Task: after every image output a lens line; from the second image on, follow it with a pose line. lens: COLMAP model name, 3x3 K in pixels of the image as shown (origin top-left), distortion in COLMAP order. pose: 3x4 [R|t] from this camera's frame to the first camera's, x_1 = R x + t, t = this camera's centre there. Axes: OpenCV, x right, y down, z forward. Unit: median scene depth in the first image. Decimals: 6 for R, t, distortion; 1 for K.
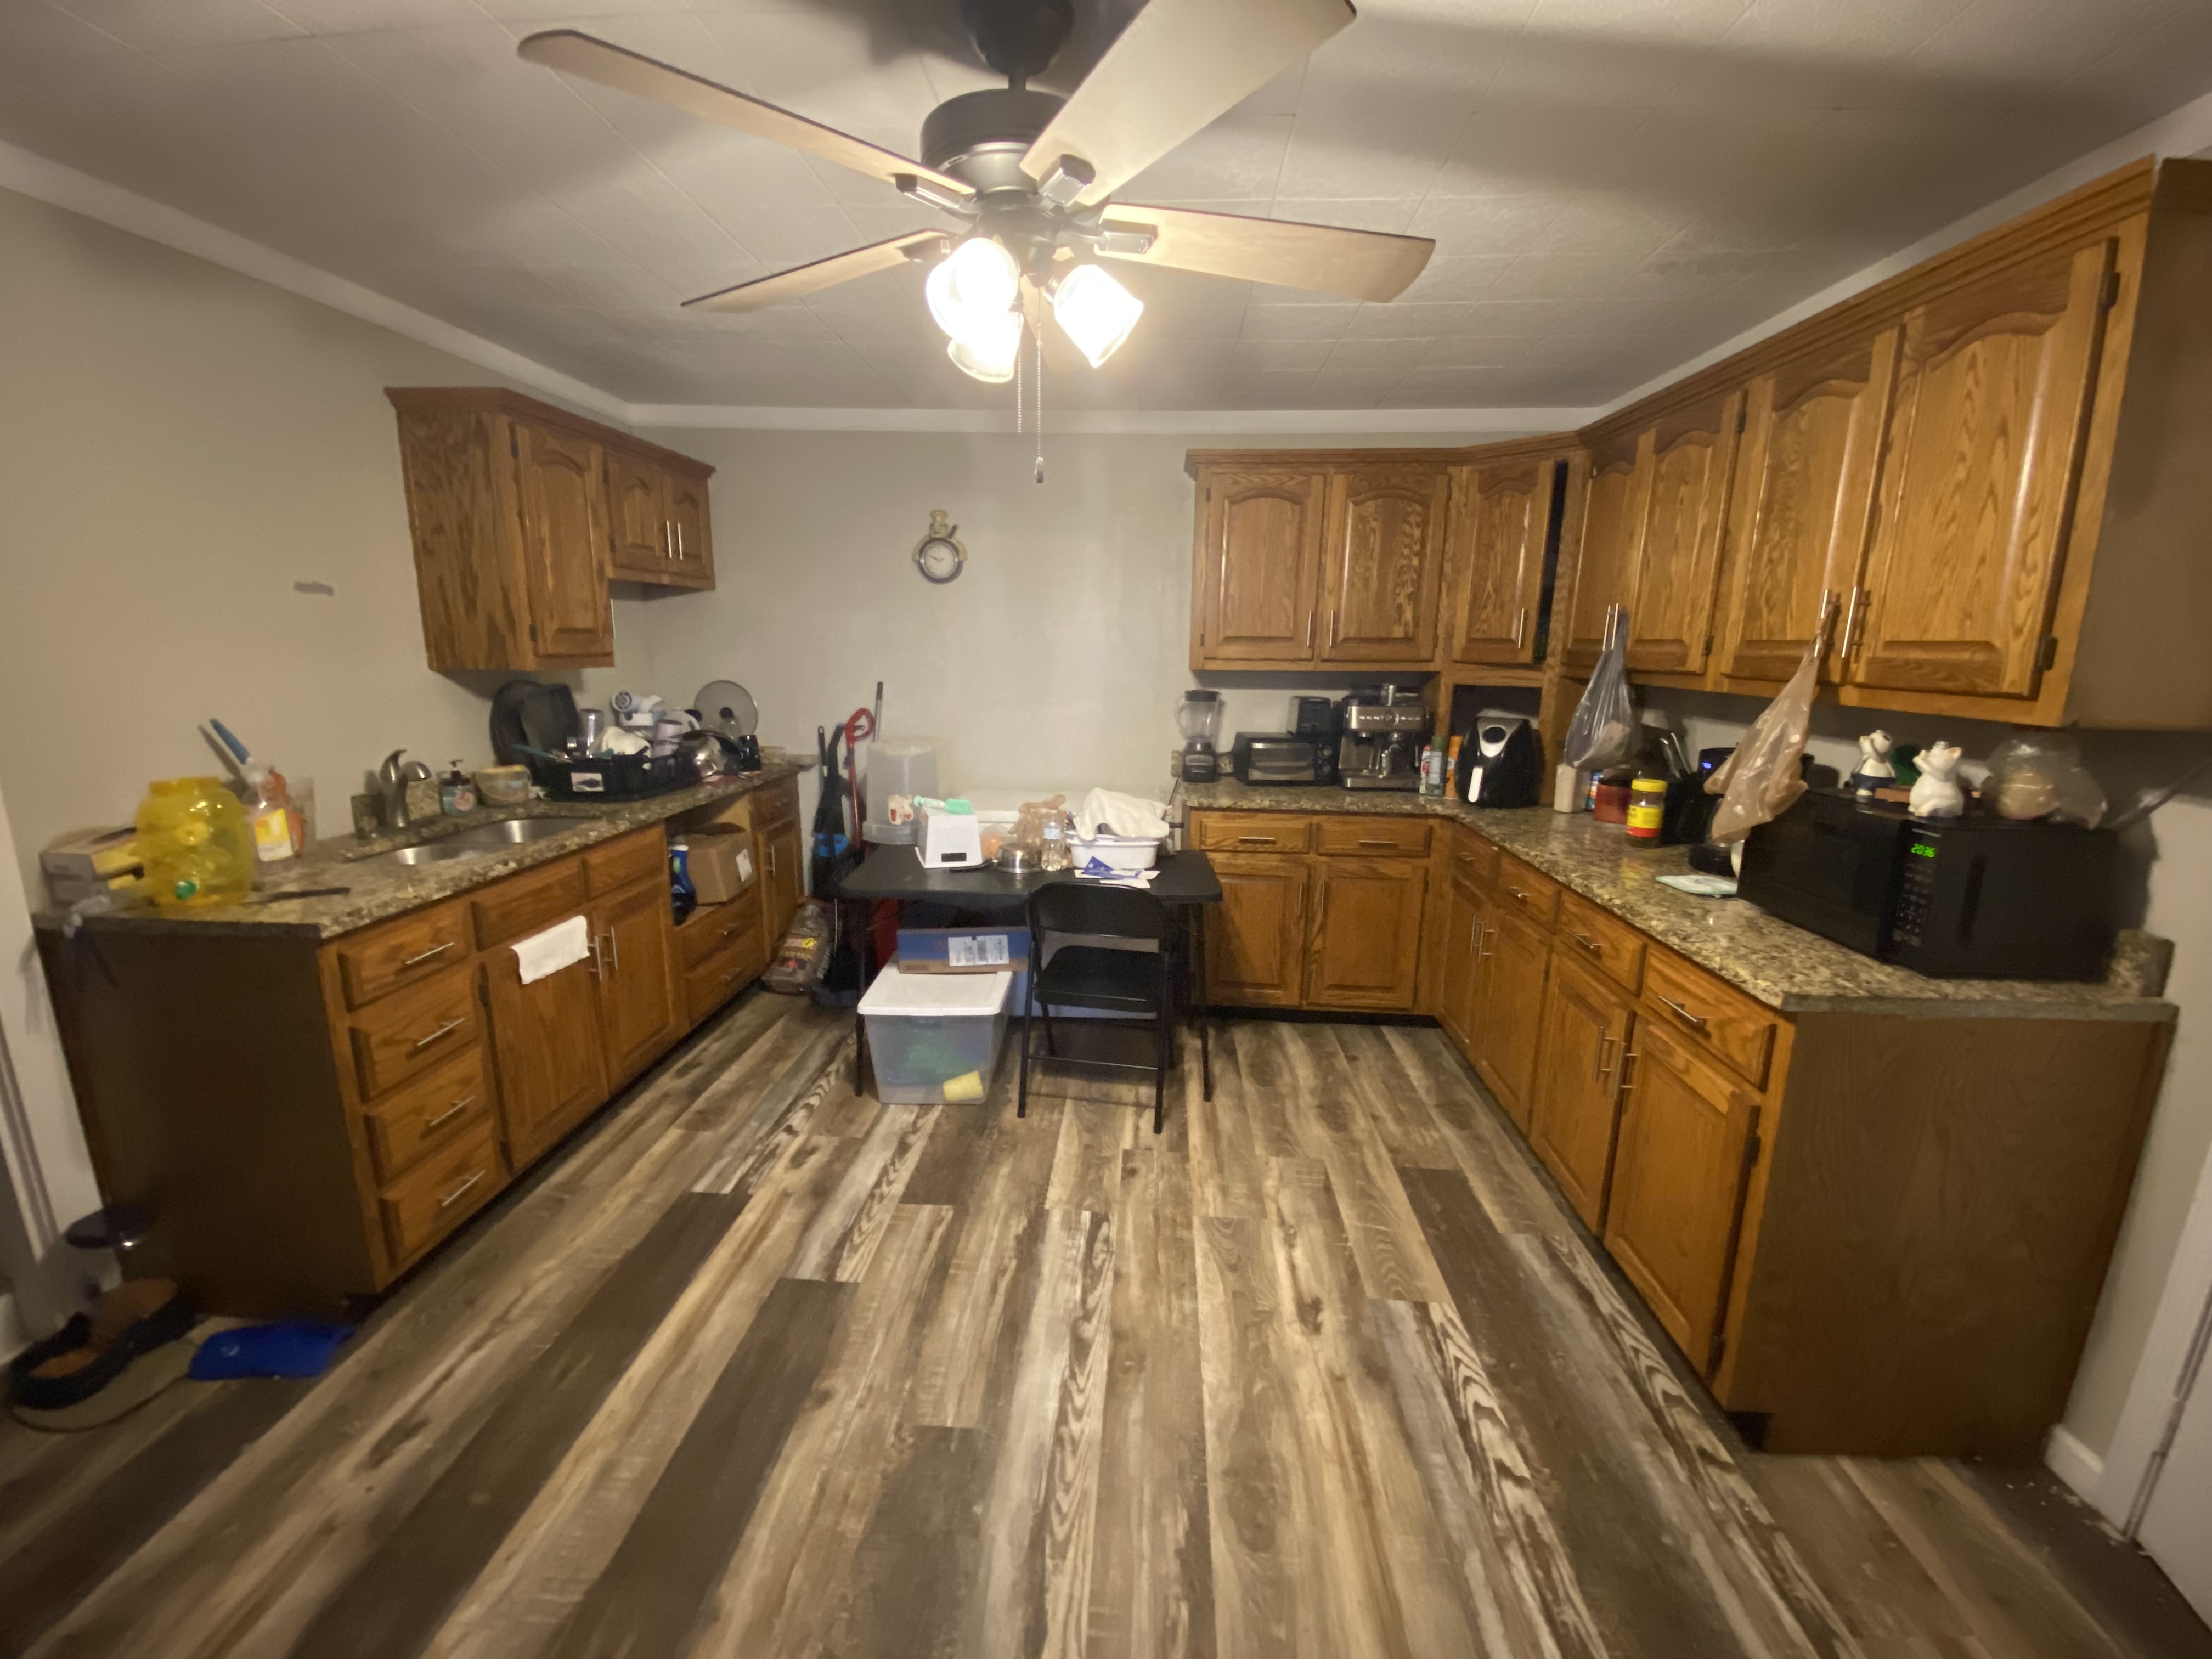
lens RADIAL K [[904.4, 0, 1103.0], [0, 904.4, 830.6], [0, 0, 1]] dist [0.002222, -0.000820]
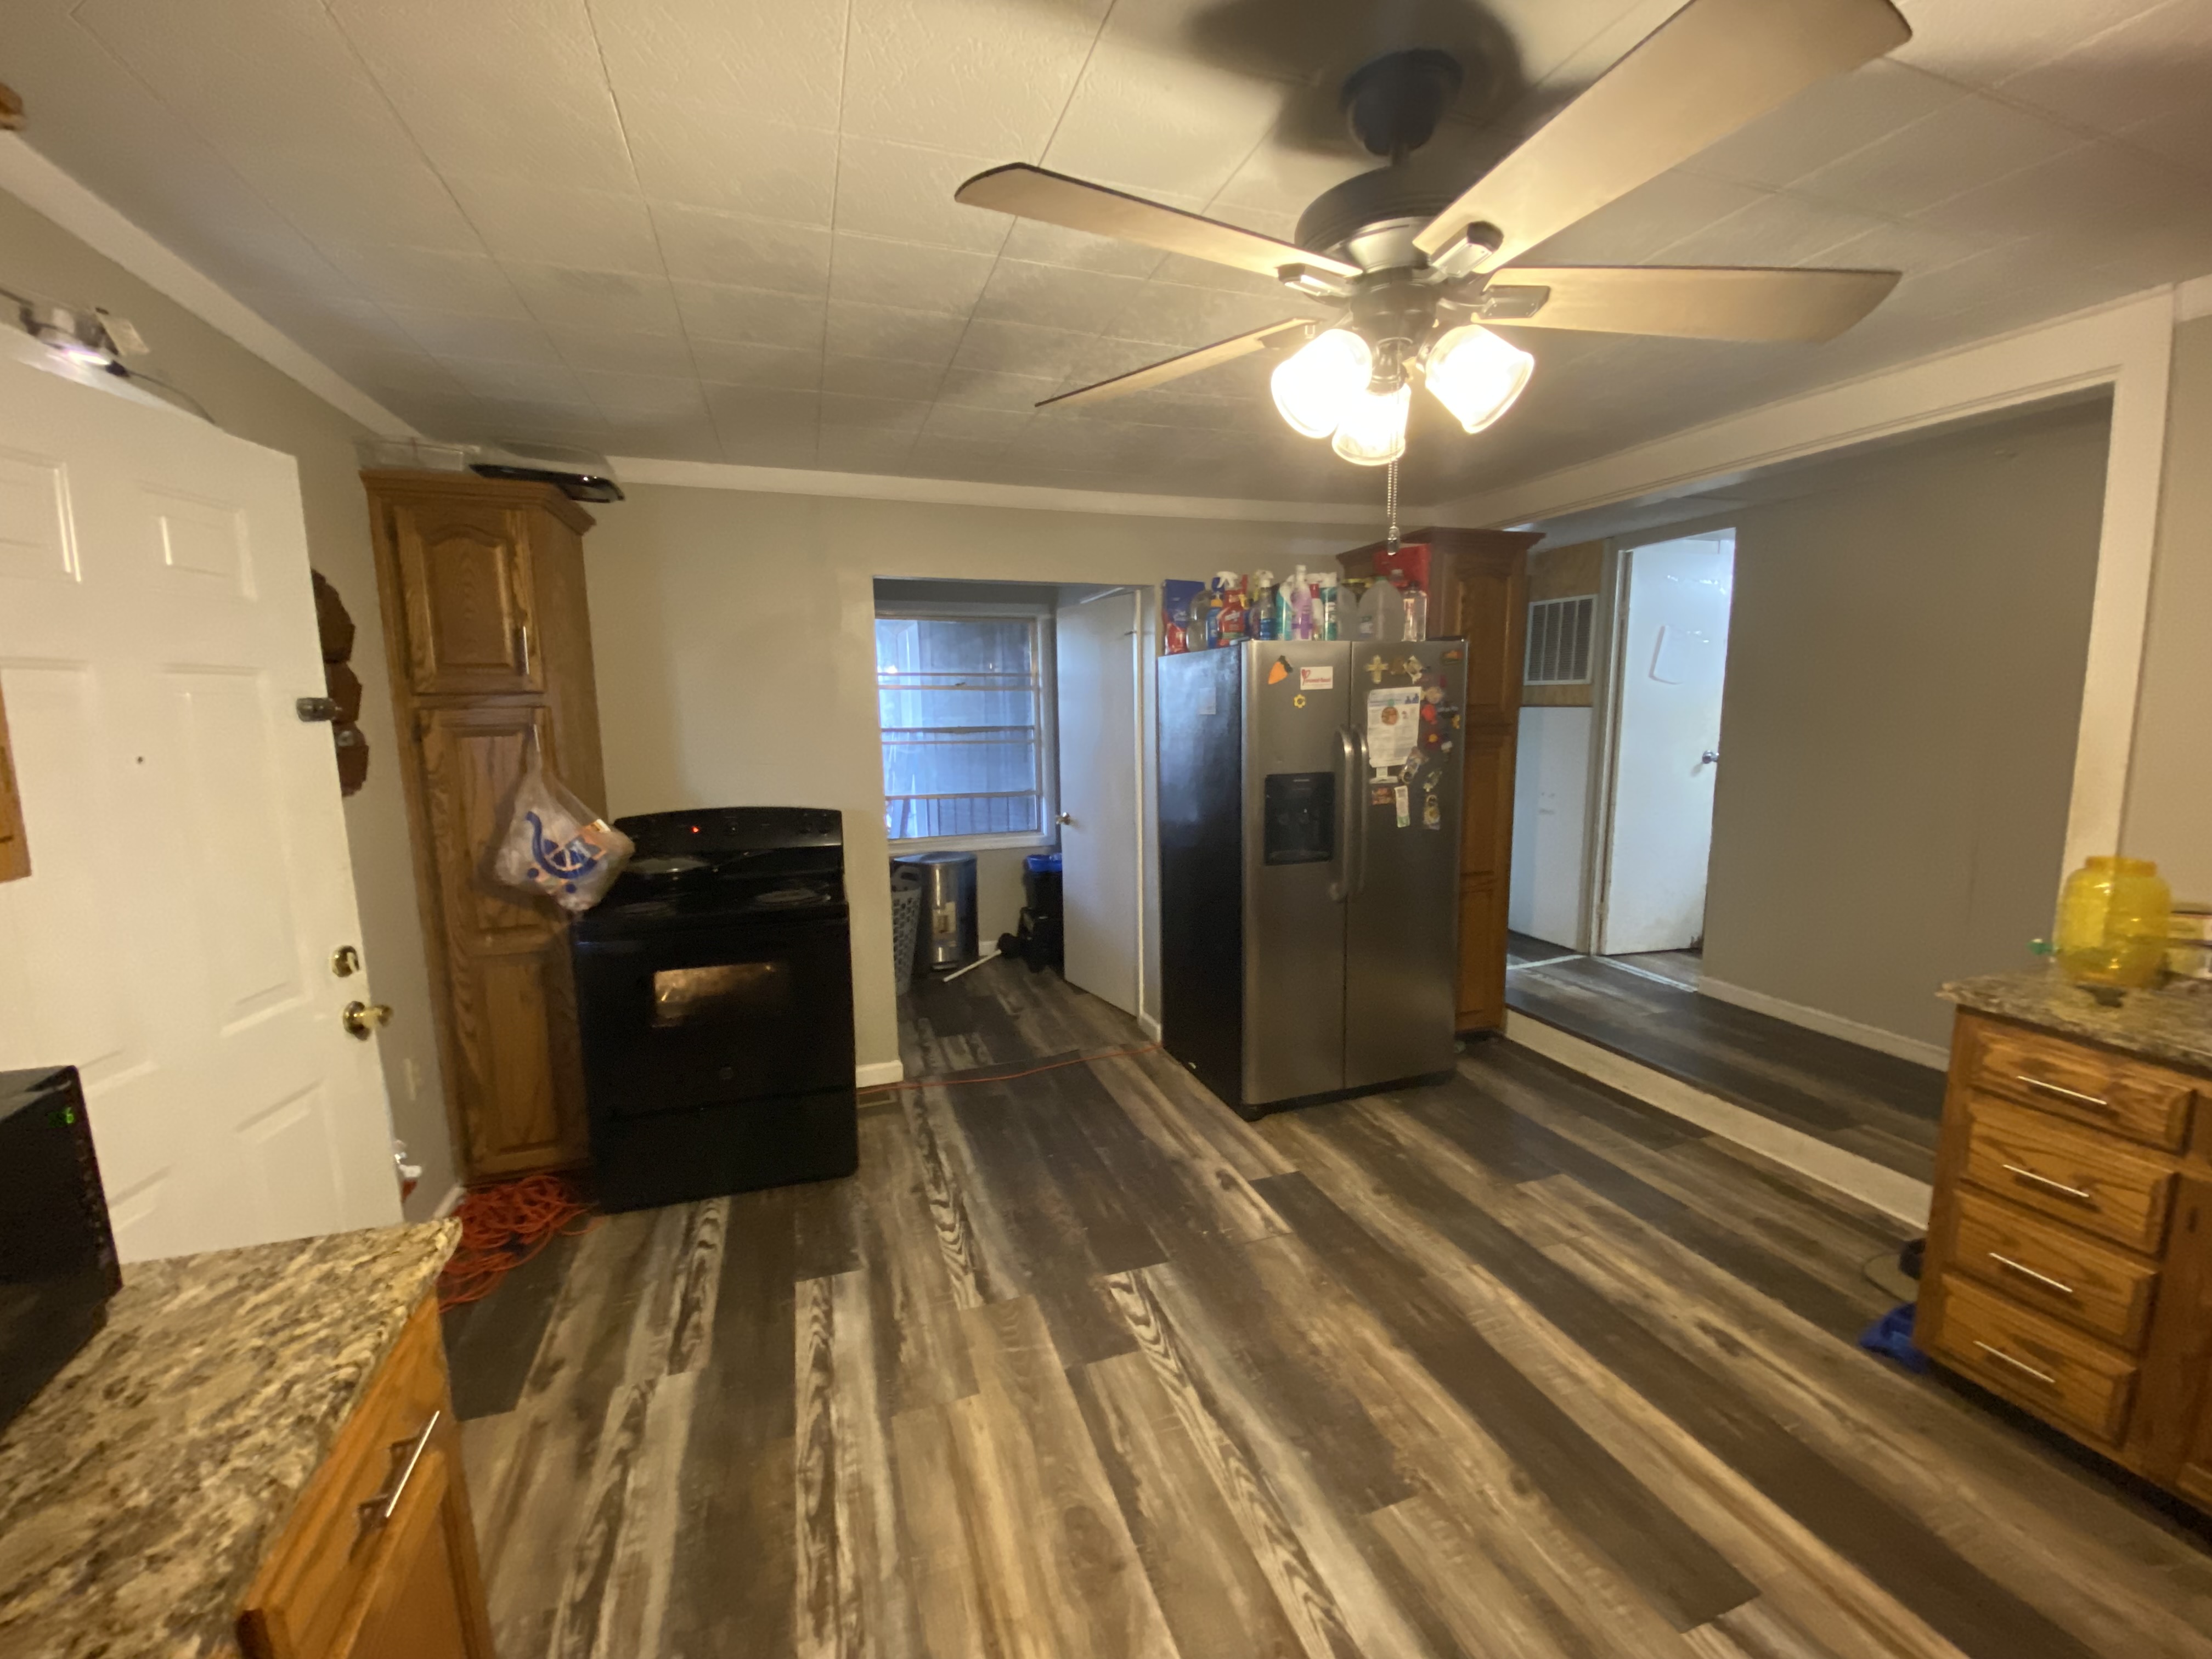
lens RADIAL K [[904.4, 0, 1106.0], [0, 904.4, 827.4], [0, 0, 1]] dist [0.002222, -0.000820]
pose [[-0.922749, 0.051896, -0.381892, 0.470962], [-0.083775, 0.940191, 0.330186, -0.354283], [0.376187, 0.336672, -0.863212, 1.525151]]
